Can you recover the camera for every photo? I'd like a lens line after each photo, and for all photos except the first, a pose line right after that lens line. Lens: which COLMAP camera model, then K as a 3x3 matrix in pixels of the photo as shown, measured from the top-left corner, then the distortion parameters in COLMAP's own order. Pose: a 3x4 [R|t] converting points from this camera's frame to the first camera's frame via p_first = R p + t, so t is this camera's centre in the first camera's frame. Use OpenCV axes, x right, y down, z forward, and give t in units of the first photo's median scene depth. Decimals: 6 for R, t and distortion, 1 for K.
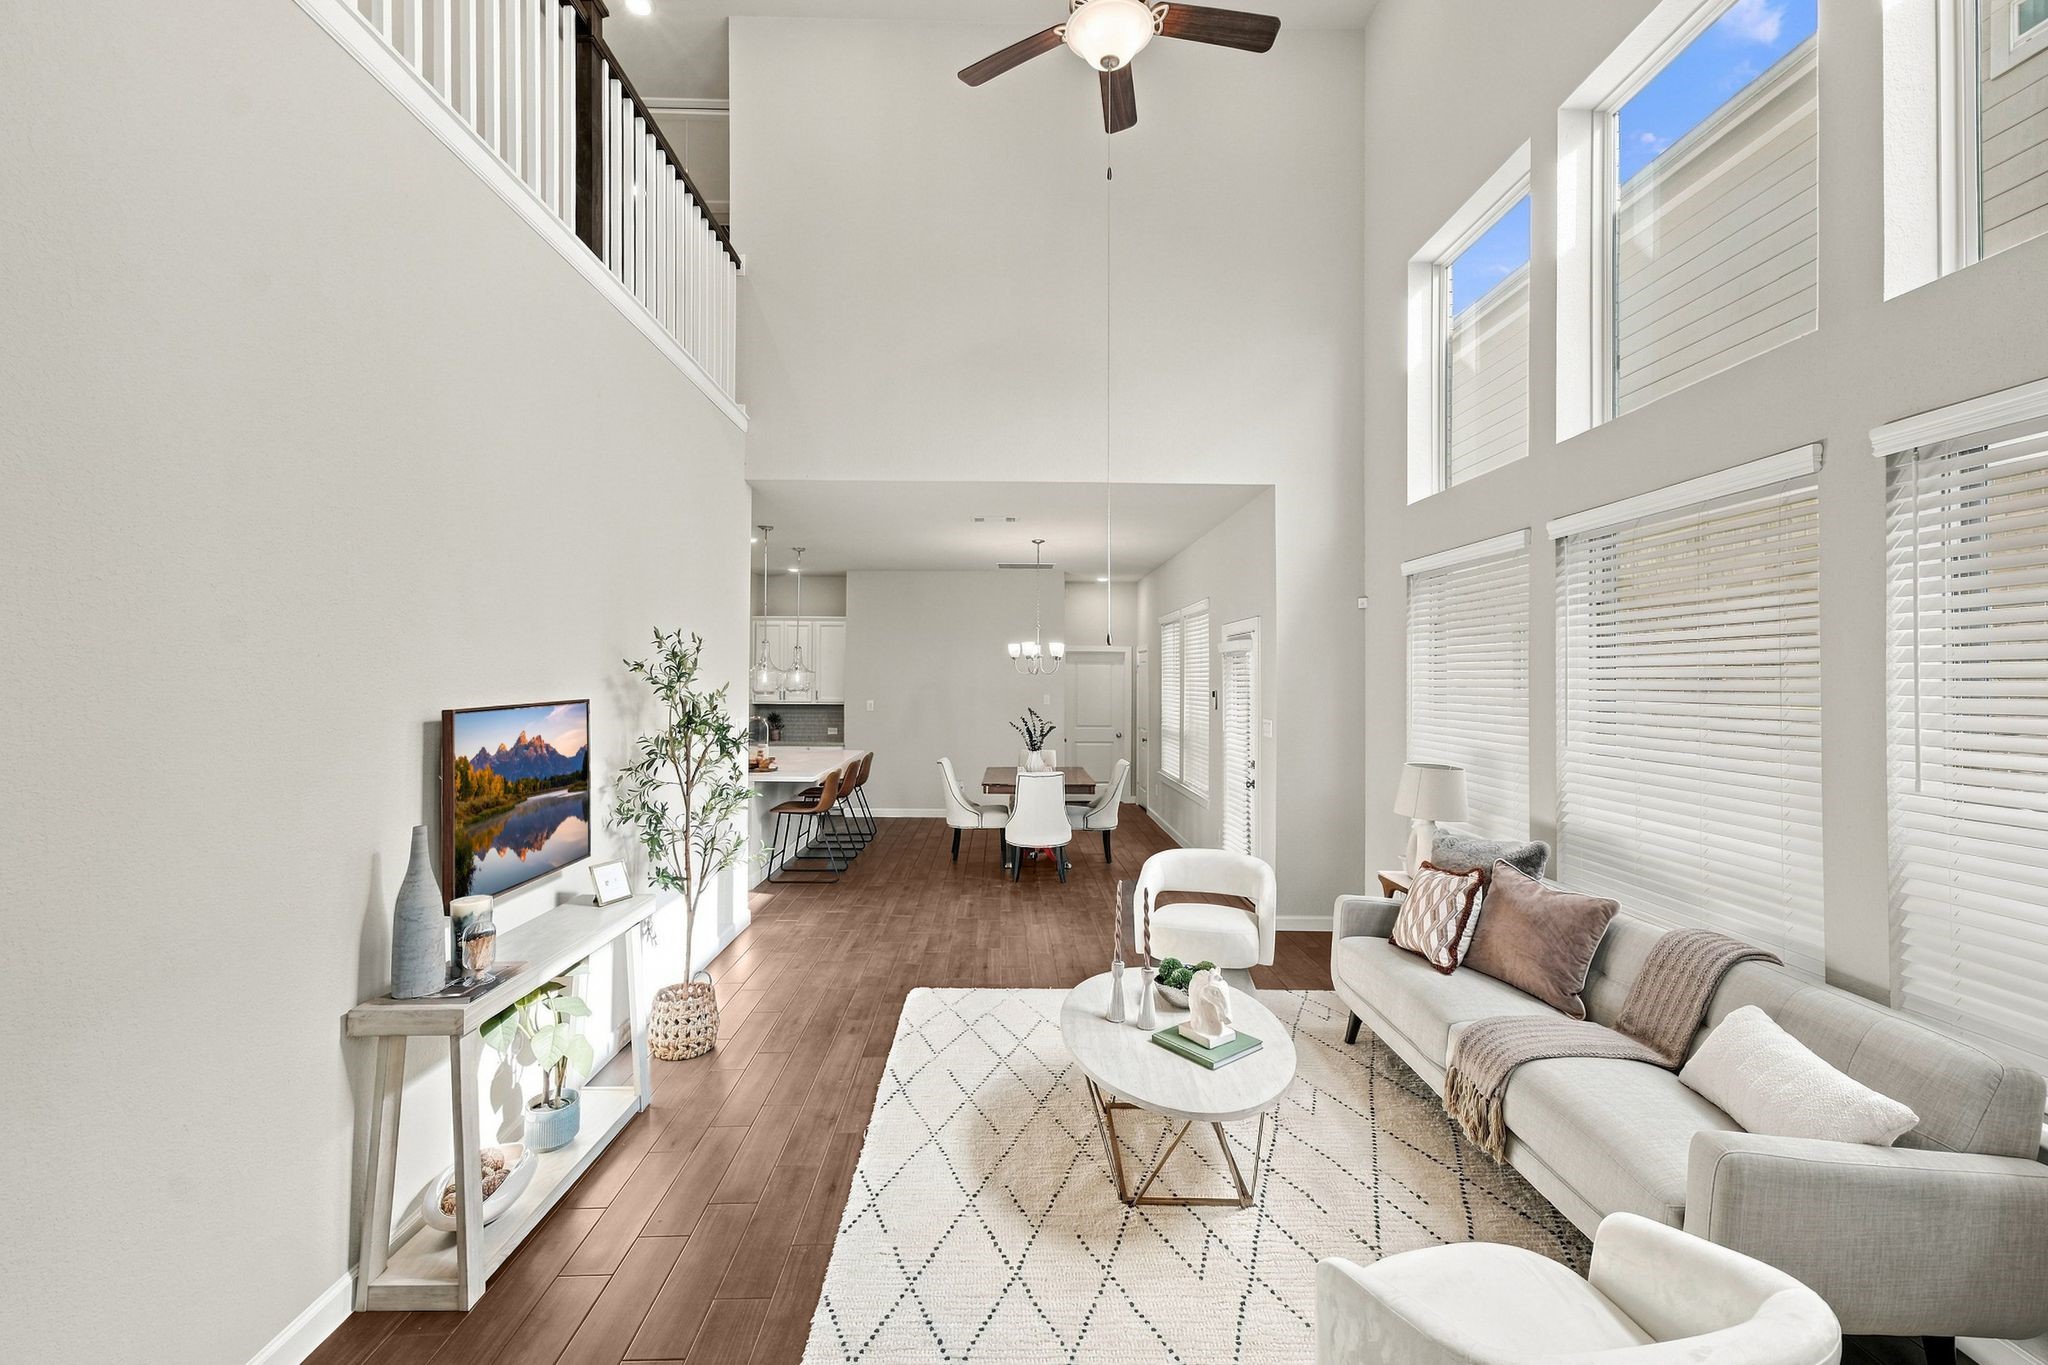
lens RADIAL K [[840.3, 0, 1025.7], [0, 840.3, 658.1], [0, 0, 1]] dist [0.023671, 0.000069]
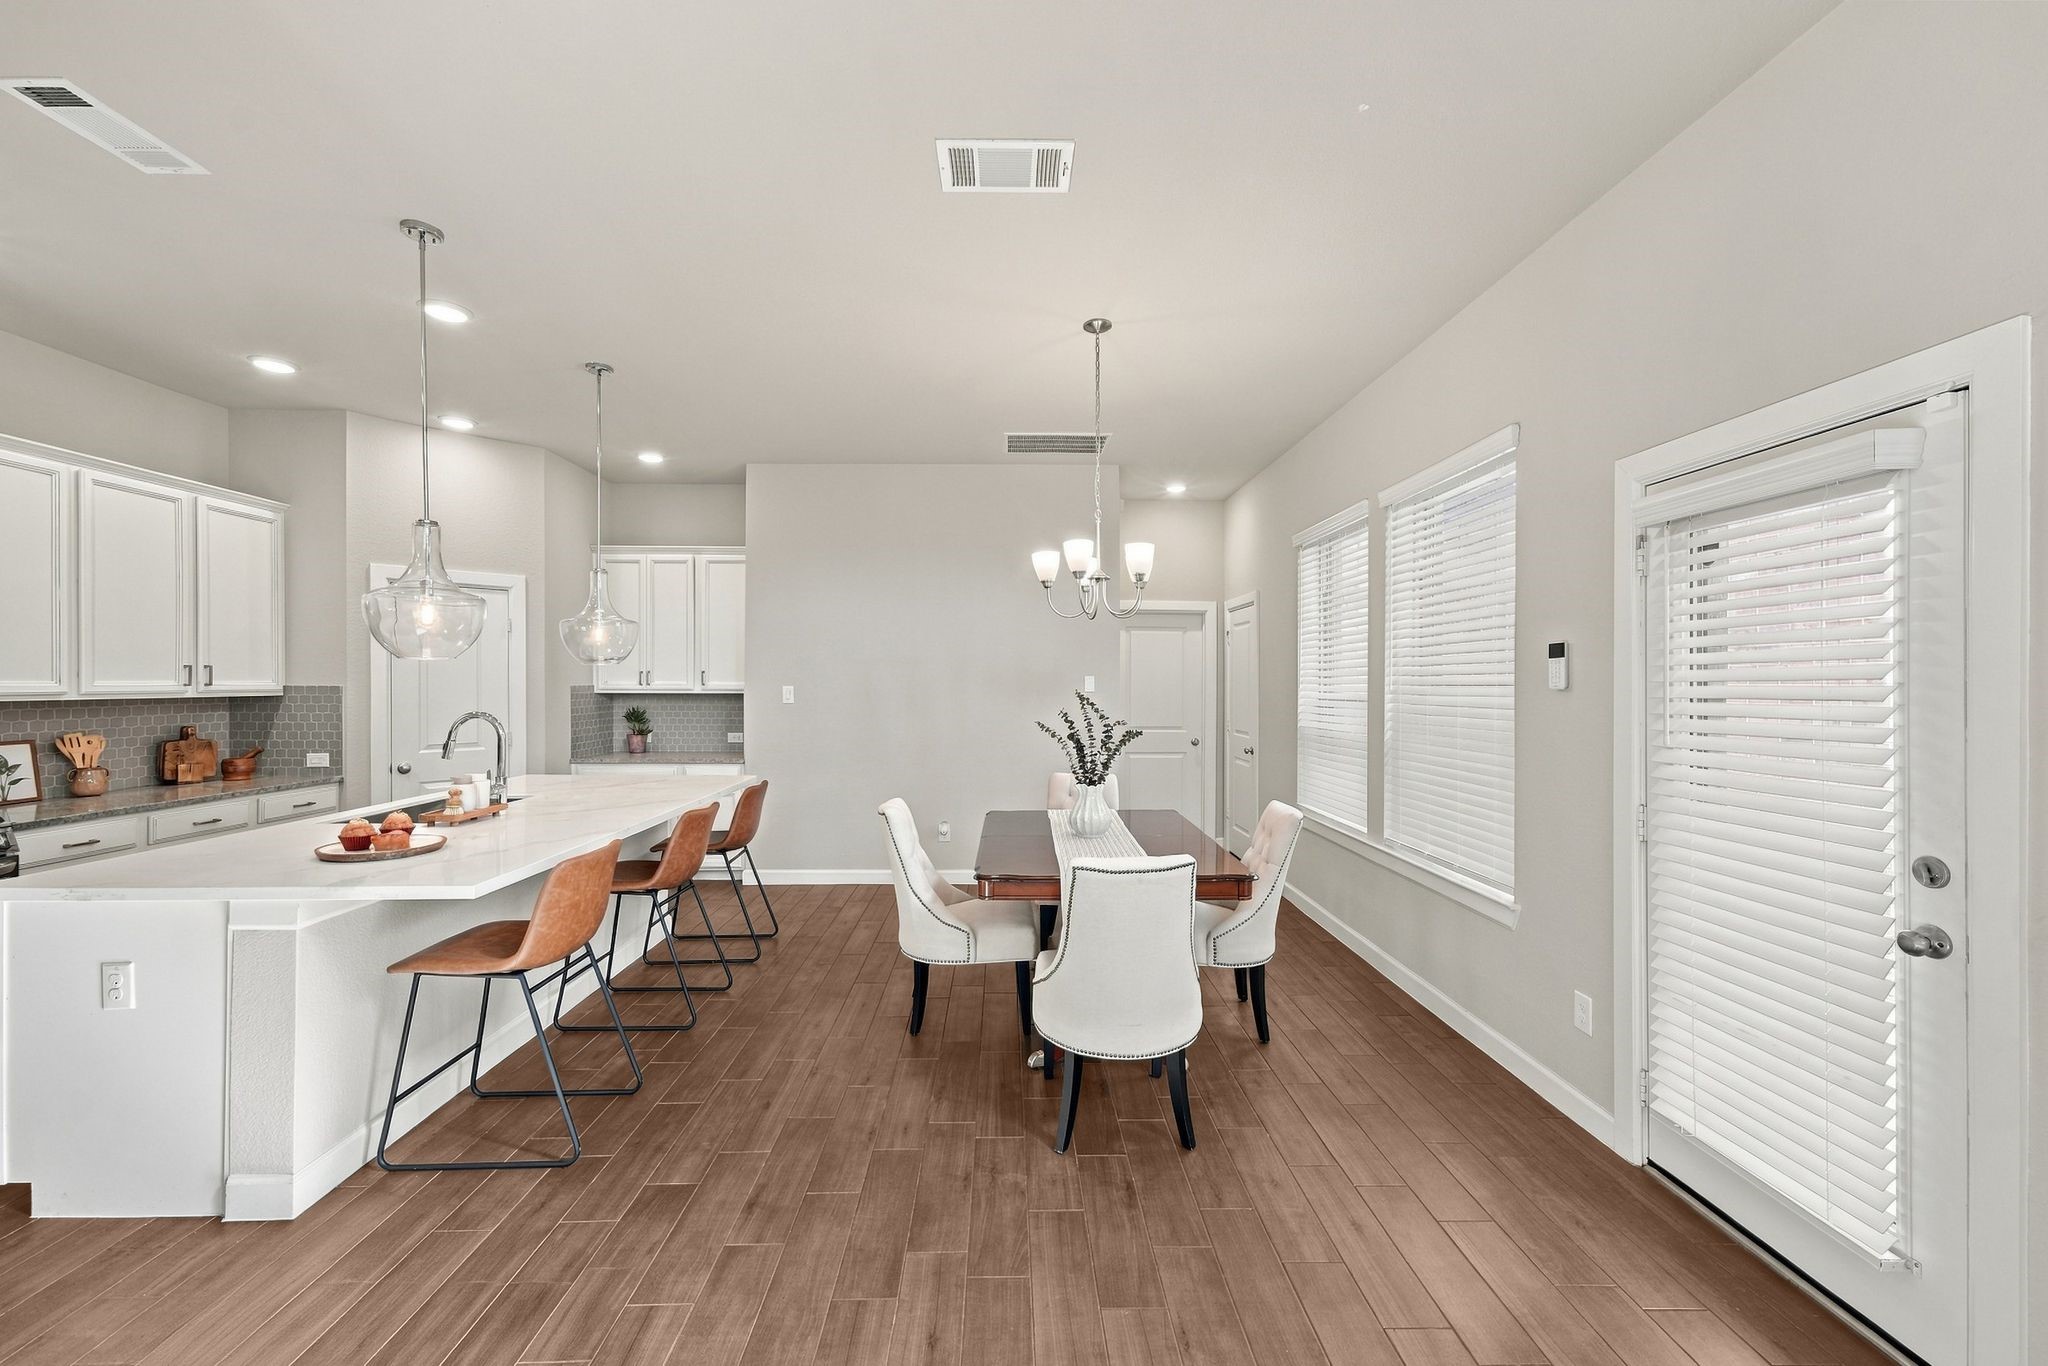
lens RADIAL K [[802.6, 0, 1024.0], [0, 802.6, 683.0], [0, 0, 1]] dist [0.002620, -0.000200]
pose [[0.999994, -0.002637, -0.002222, -0.050134], [0.002700, 0.999577, 0.028969, 0.083701], [0.002144, -0.028975, 0.999578, 1.129328]]
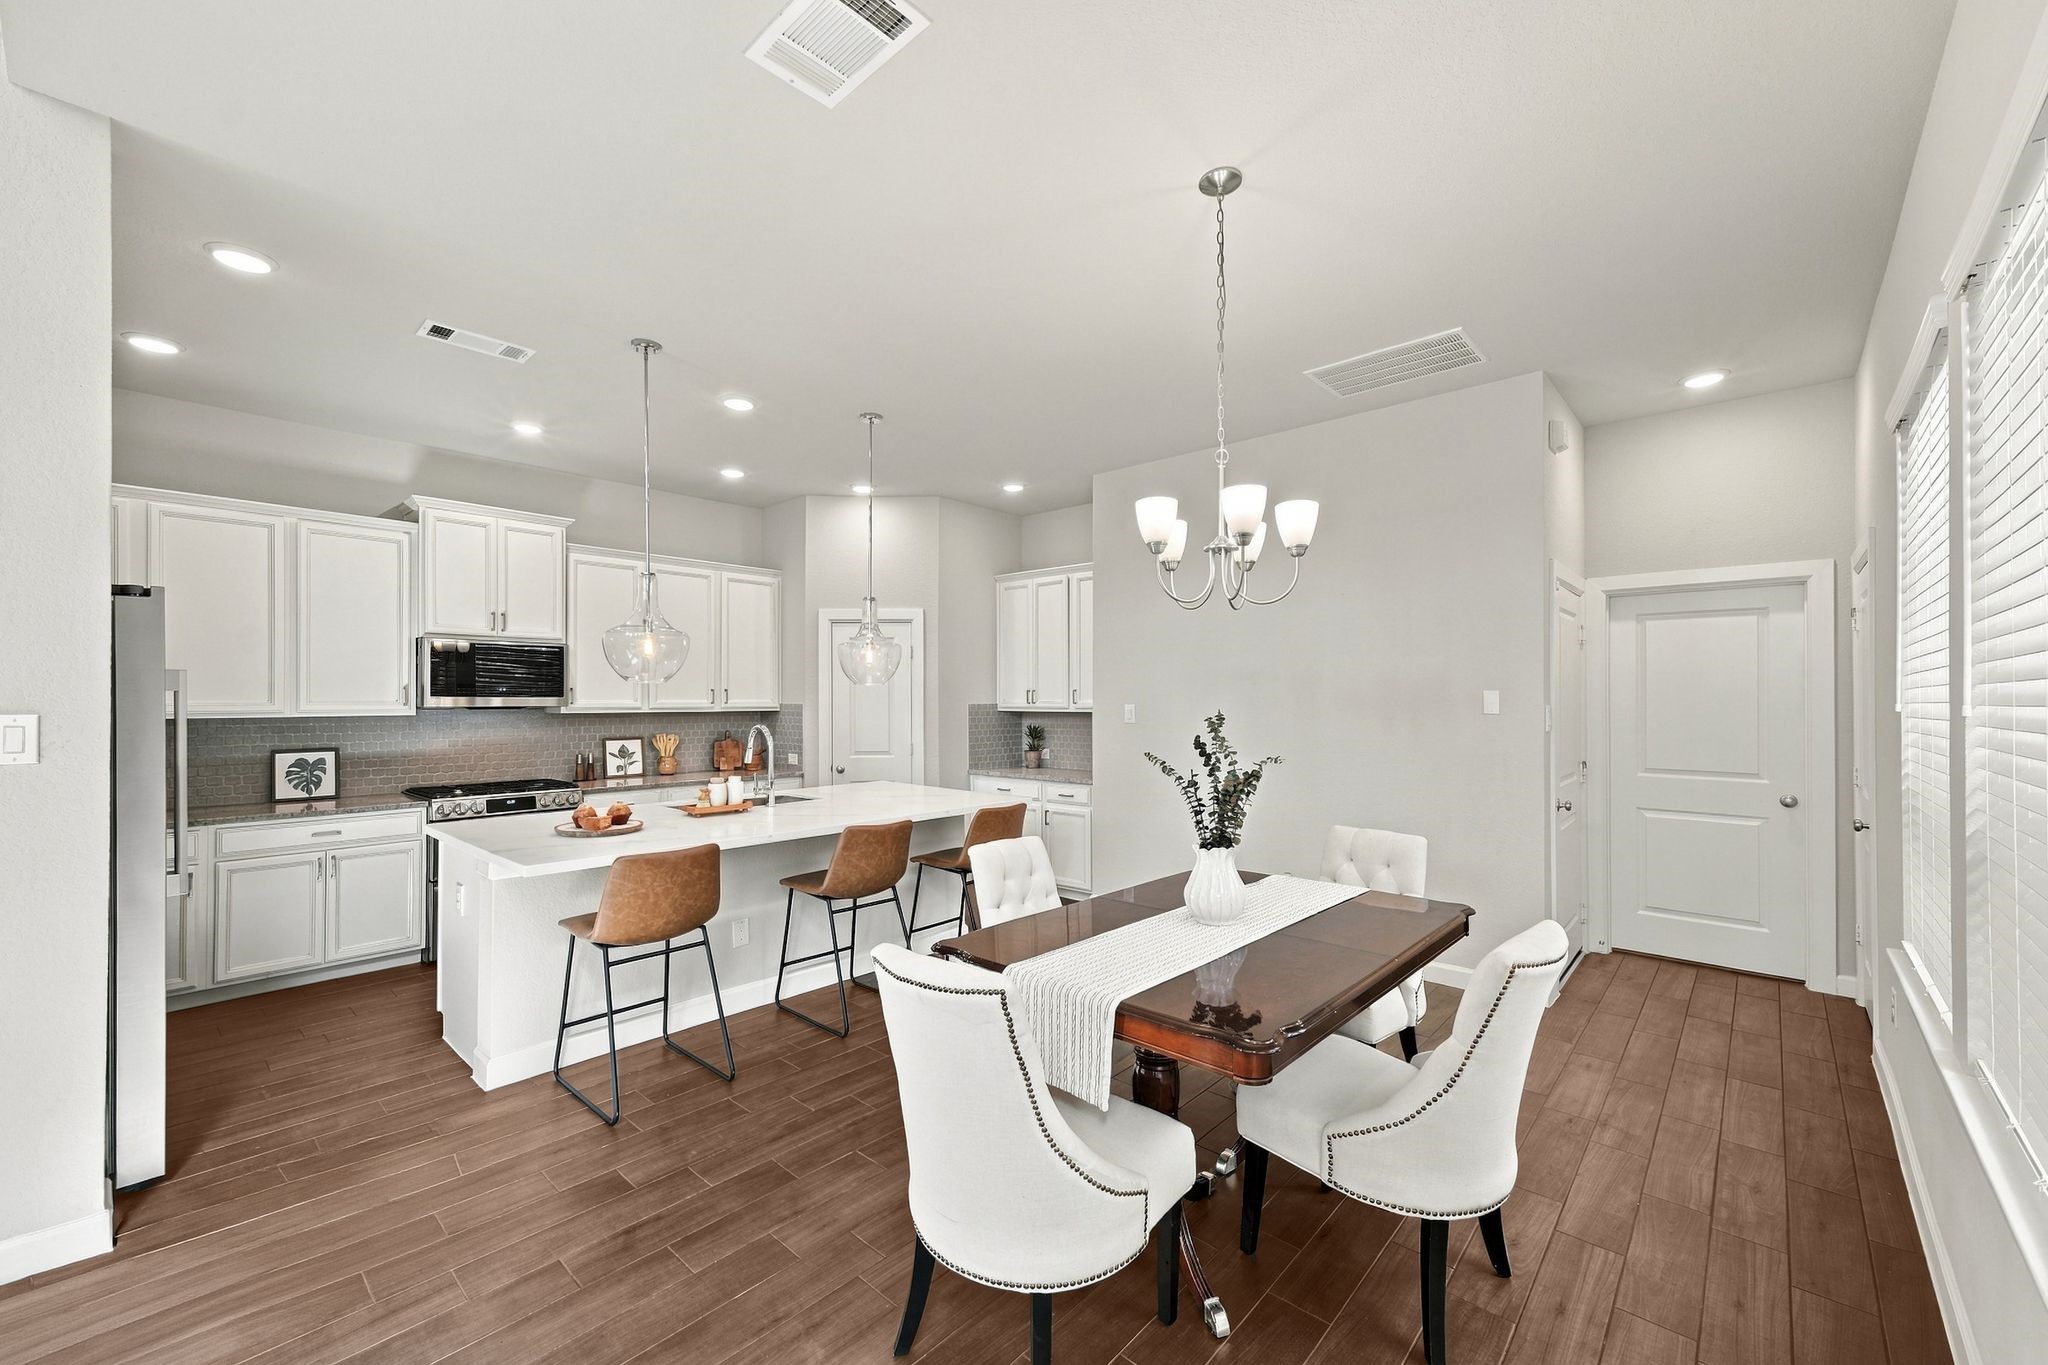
lens RADIAL K [[808.8, 0, 1036.3], [0, 808.8, 692.9], [0, 0, 1]] dist [0.015814, -0.000129]
pose [[0.726981, -0.010677, -0.686574, 0.339001], [0.022043, 0.999727, 0.007793, 0.095516], [0.686304, -0.020799, 0.727018, 1.462462]]
